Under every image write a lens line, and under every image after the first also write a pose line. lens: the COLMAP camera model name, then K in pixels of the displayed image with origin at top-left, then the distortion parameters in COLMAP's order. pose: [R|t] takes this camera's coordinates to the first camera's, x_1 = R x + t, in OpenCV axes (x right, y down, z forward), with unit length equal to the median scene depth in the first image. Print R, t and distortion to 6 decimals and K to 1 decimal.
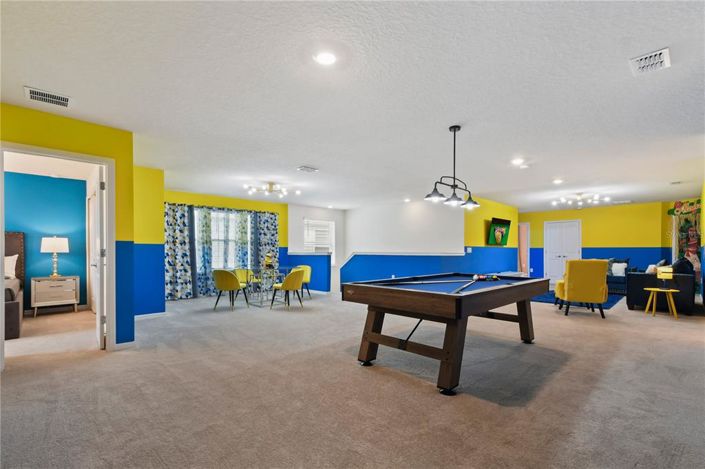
lens RADIAL K [[321.7, 0, 351.8], [0, 321.7, 249.4], [0, 0, 1]] dist [0.000180, 0.000038]
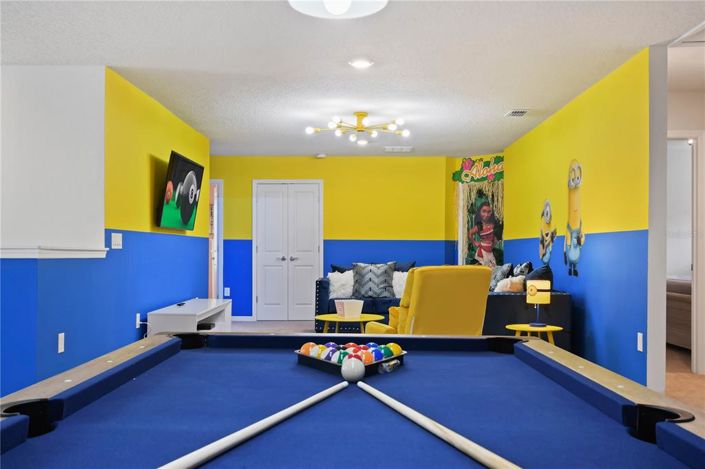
lens RADIAL K [[704.6, 0, 352.5], [0, 704.6, 234.5], [0, 0, 1]] dist [-0.002200, -0.000972]
pose [[0.719363, 0.017128, 0.694423, 0.034761], [-0.006691, 0.999820, -0.017729, 0.006246], [-0.694602, 0.008107, 0.719349, 0.287638]]
